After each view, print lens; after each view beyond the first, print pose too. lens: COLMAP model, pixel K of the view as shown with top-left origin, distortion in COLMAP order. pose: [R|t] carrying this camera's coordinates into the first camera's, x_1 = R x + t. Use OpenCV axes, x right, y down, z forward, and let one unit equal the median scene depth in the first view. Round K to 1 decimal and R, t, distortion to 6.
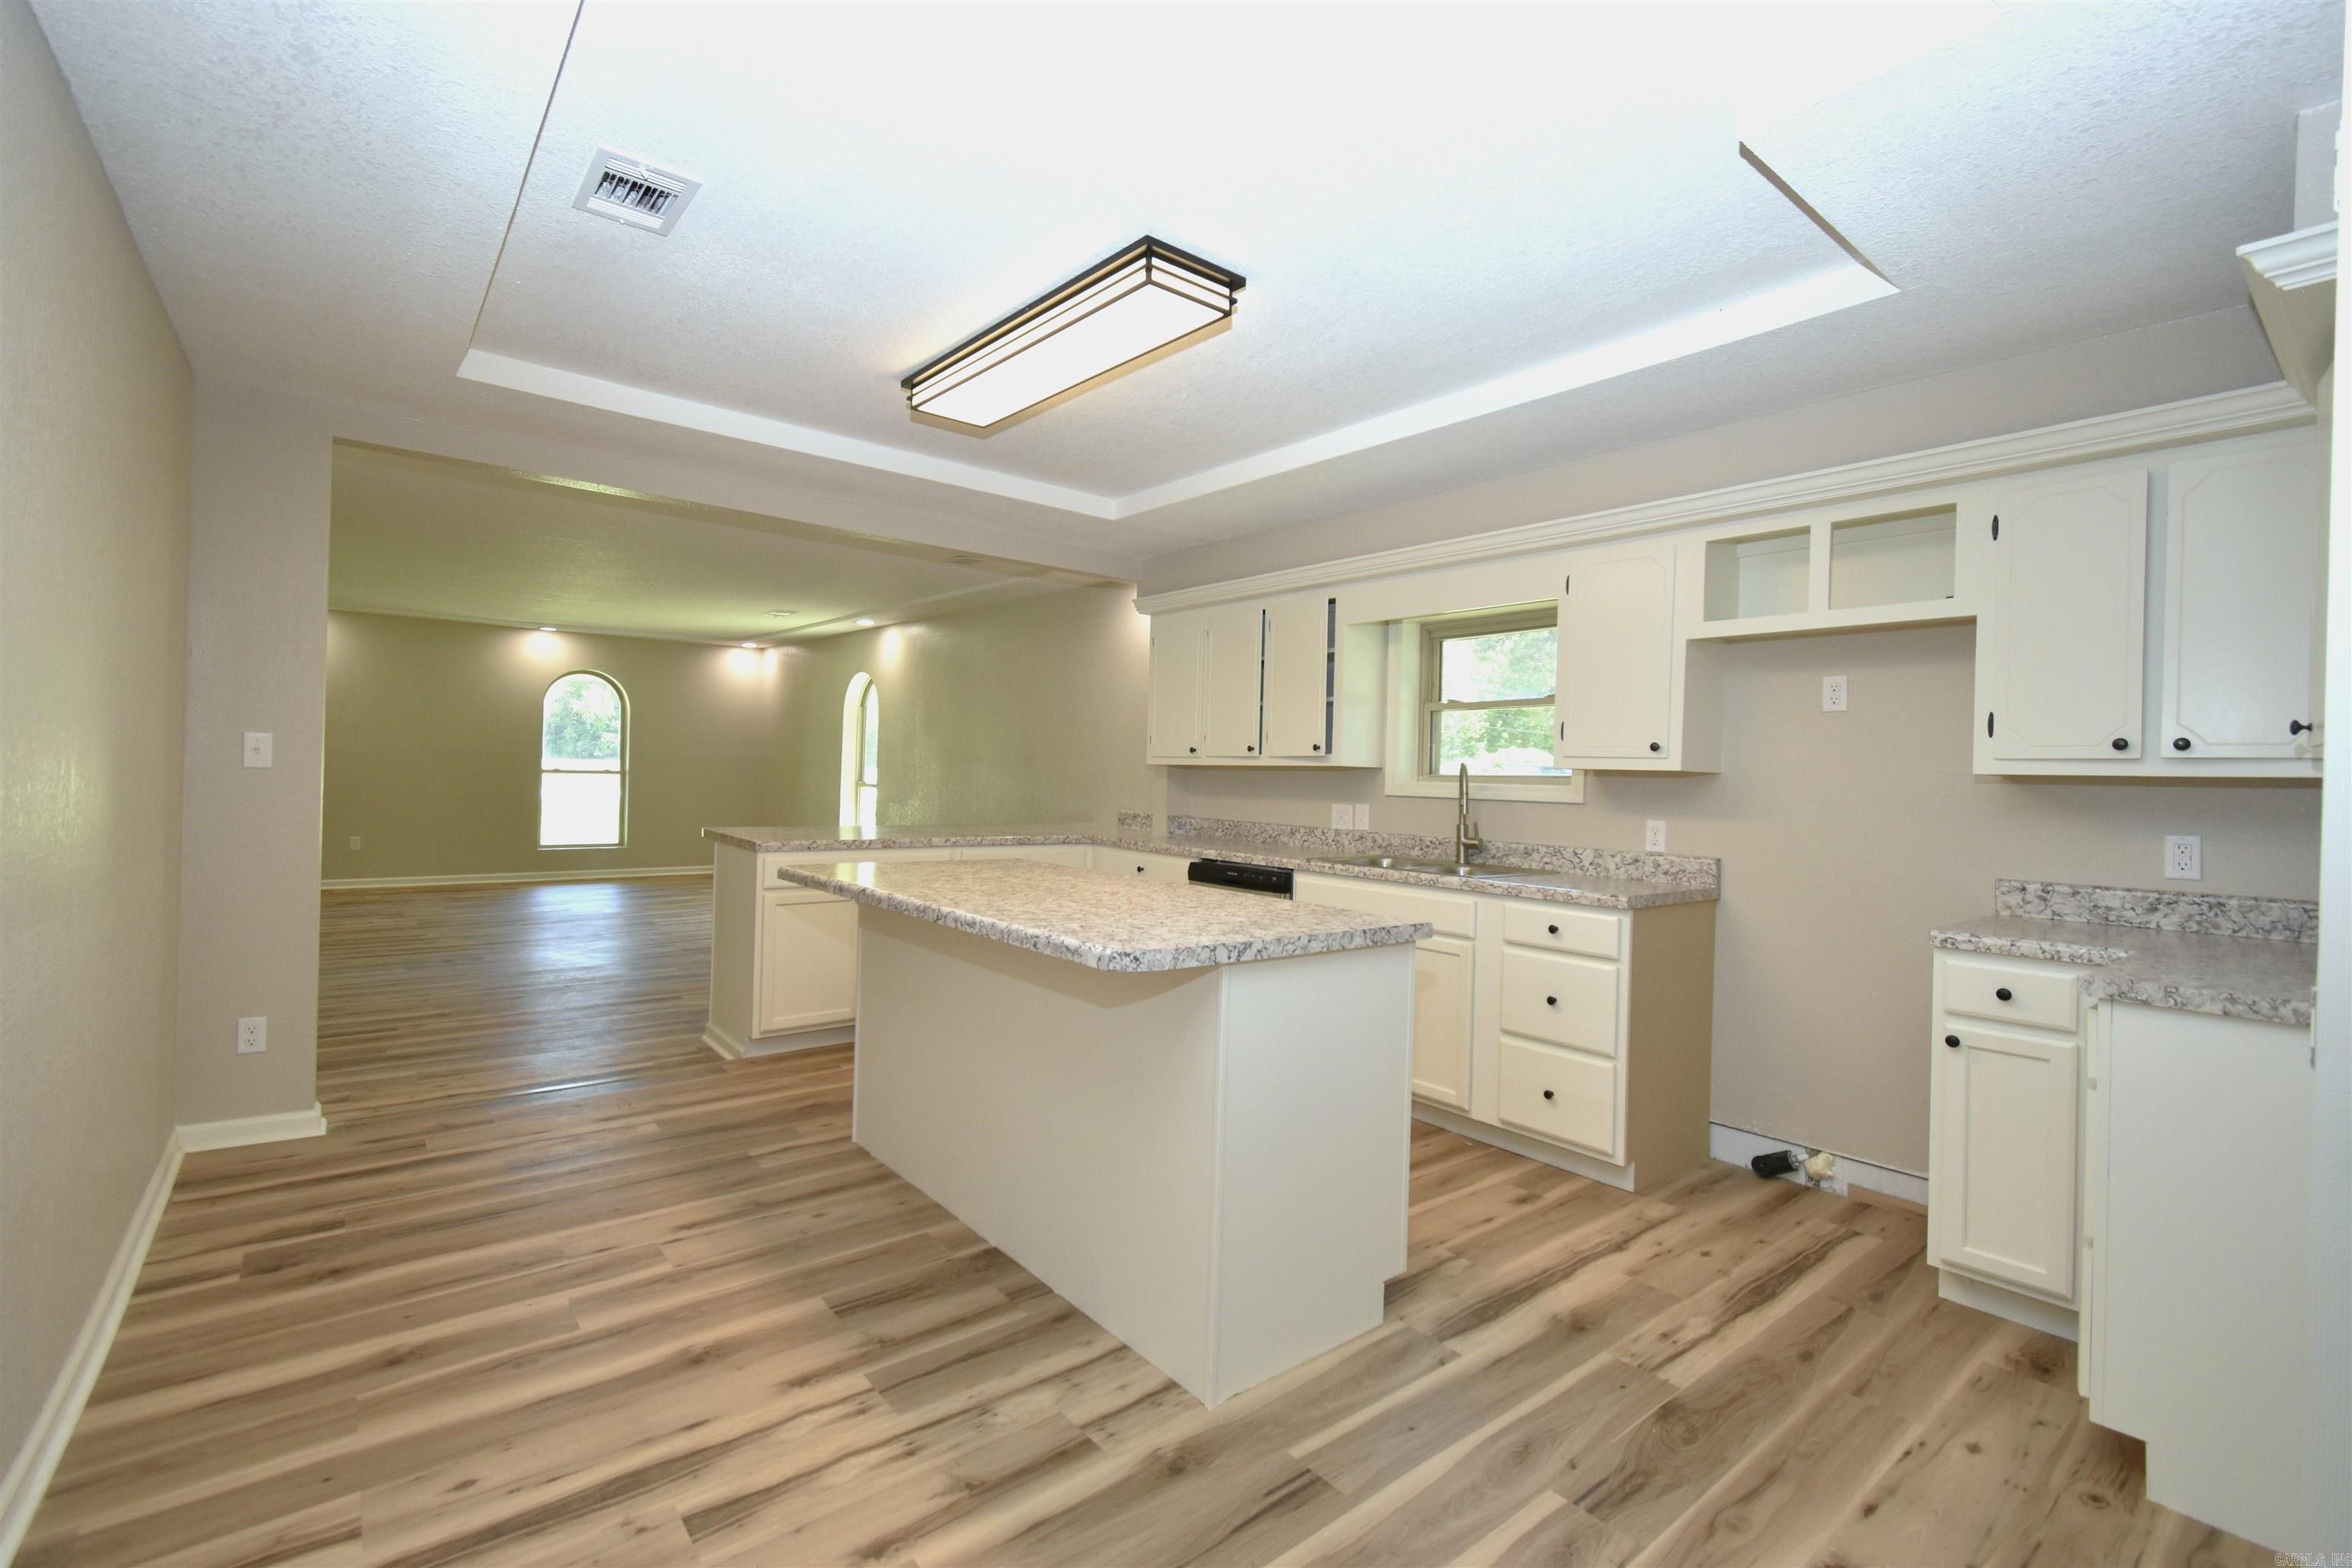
lens RADIAL K [[1047.6, 0, 1176.0], [0, 1047.6, 784.0], [0, 0, 1]] dist [-0.002305, -0.000267]
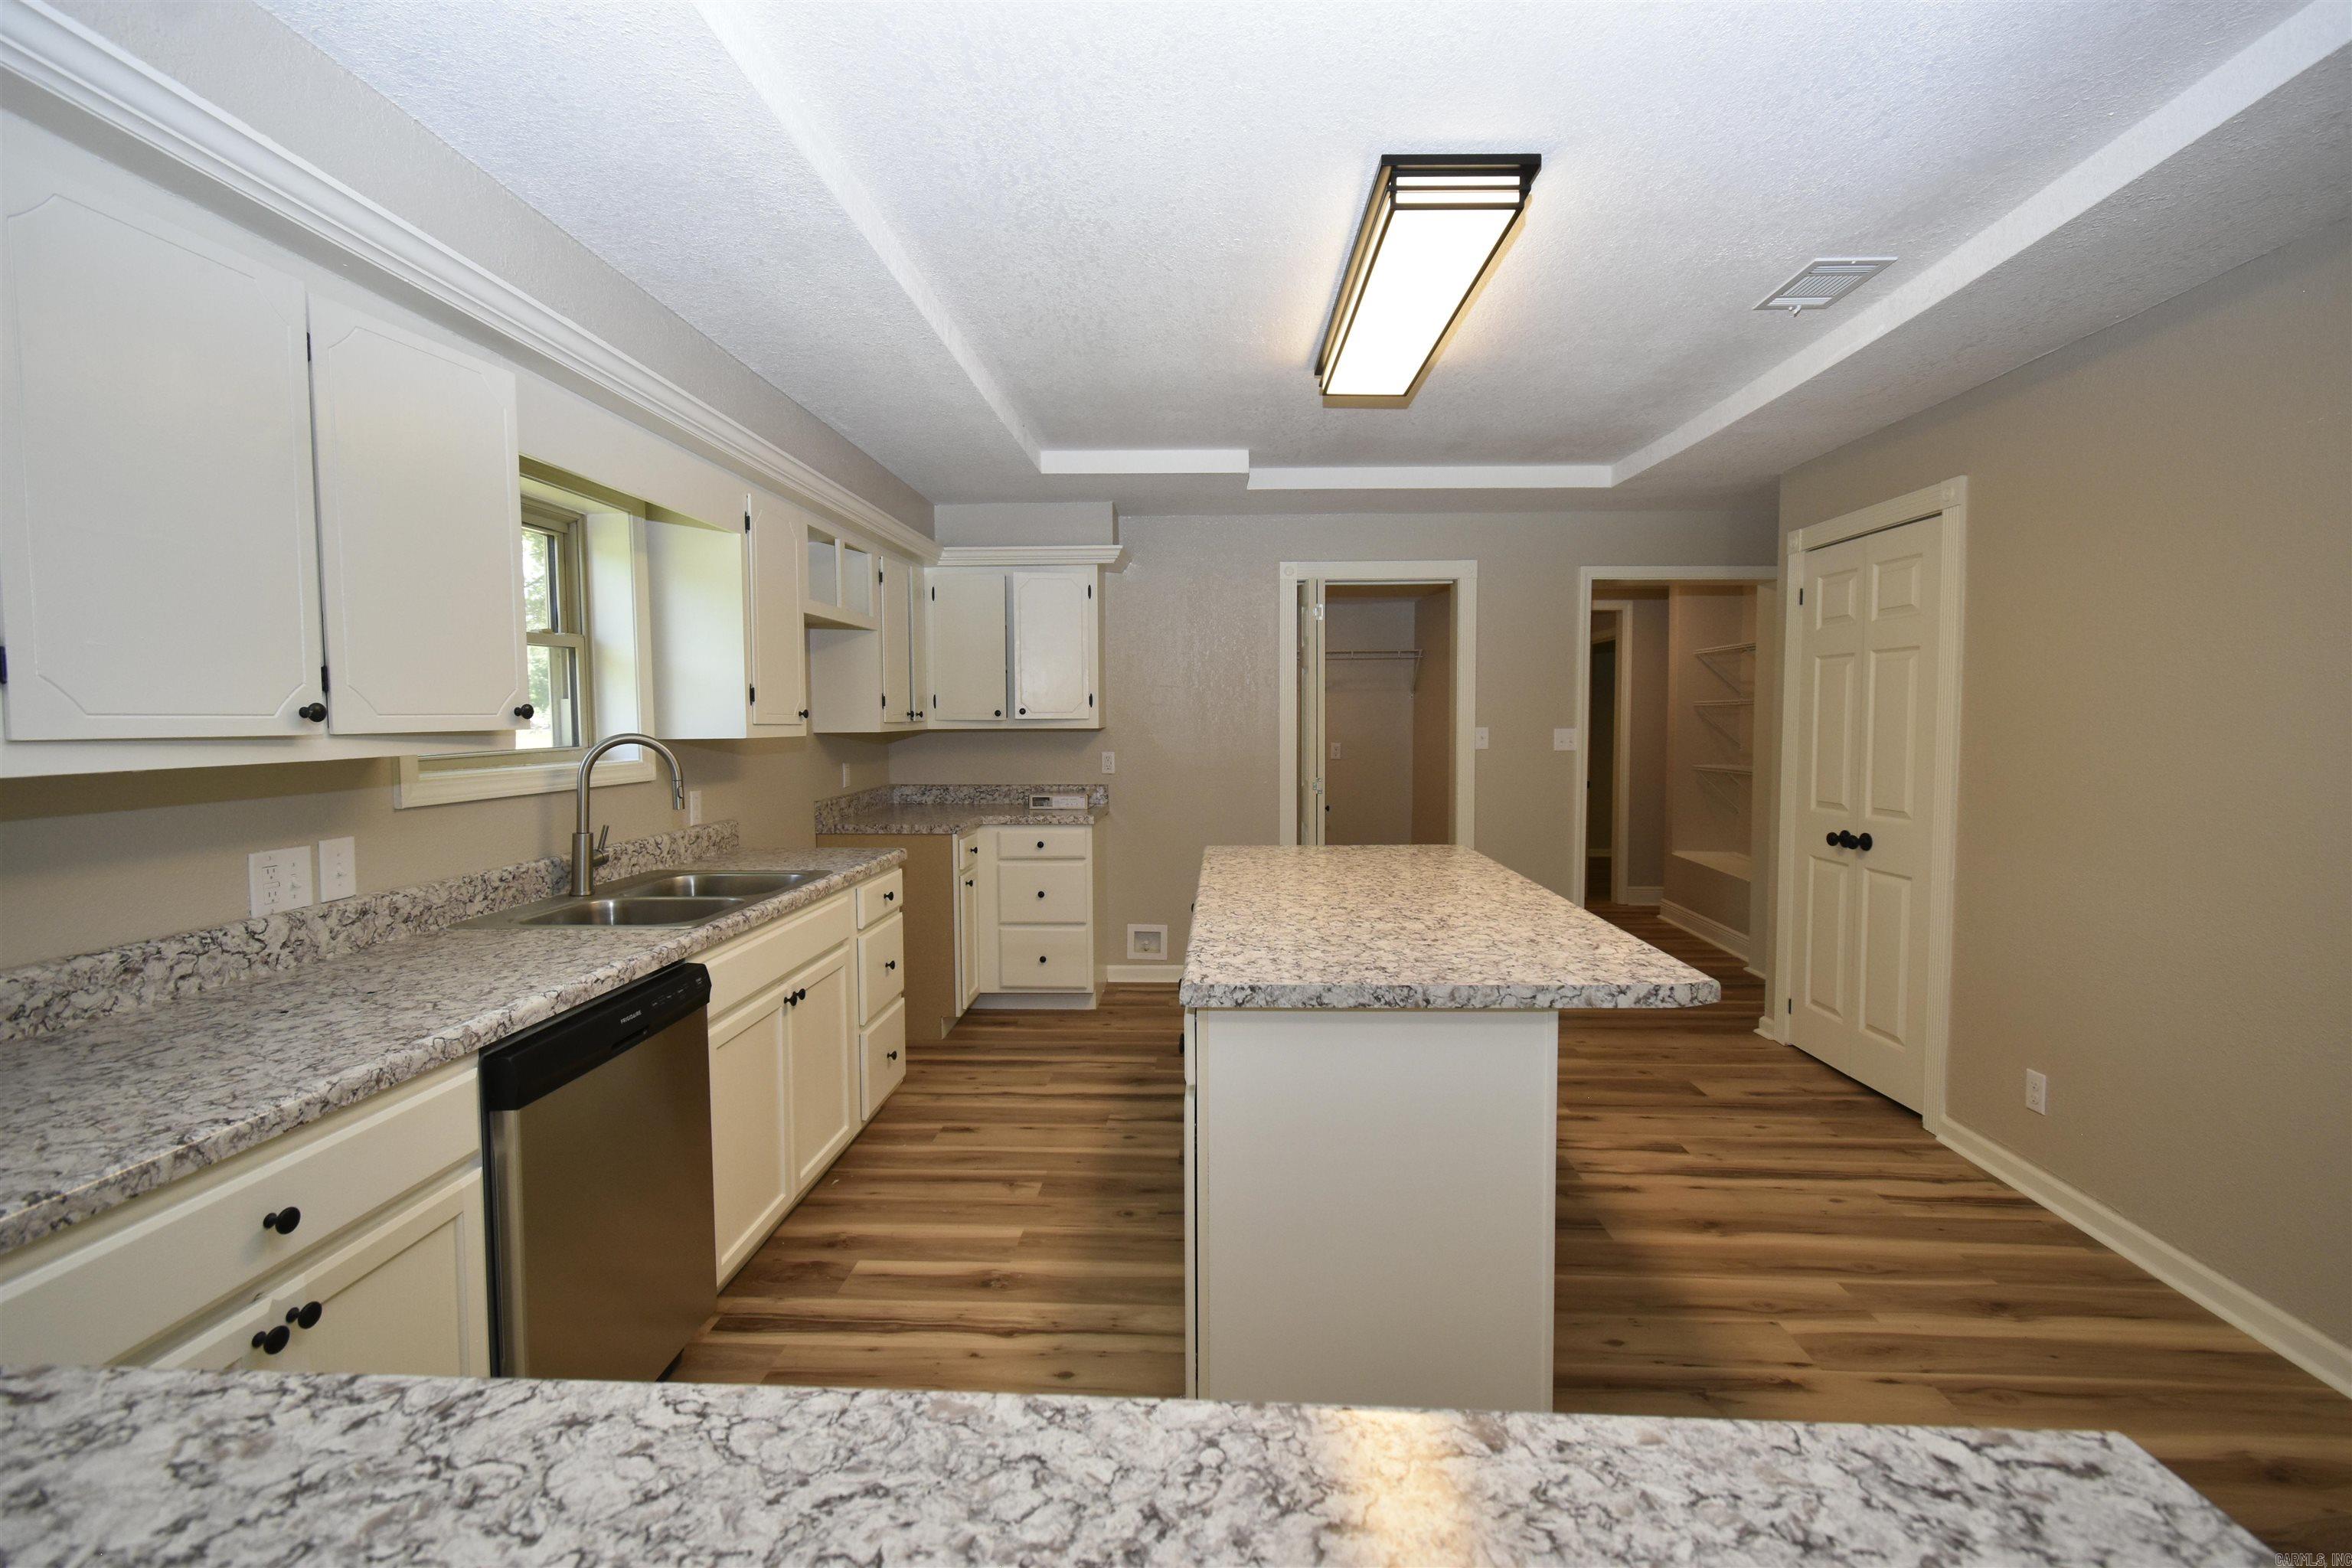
lens RADIAL K [[1047.6, 0, 1176.0], [0, 1047.6, 784.0], [0, 0, 1]] dist [-0.002305, -0.000267]
pose [[-0.749703, -0.066504, 0.658425, -0.585649], [-0.011358, 0.996084, 0.087678, -0.072259], [-0.661677, 0.058254, -0.747522, 1.788968]]
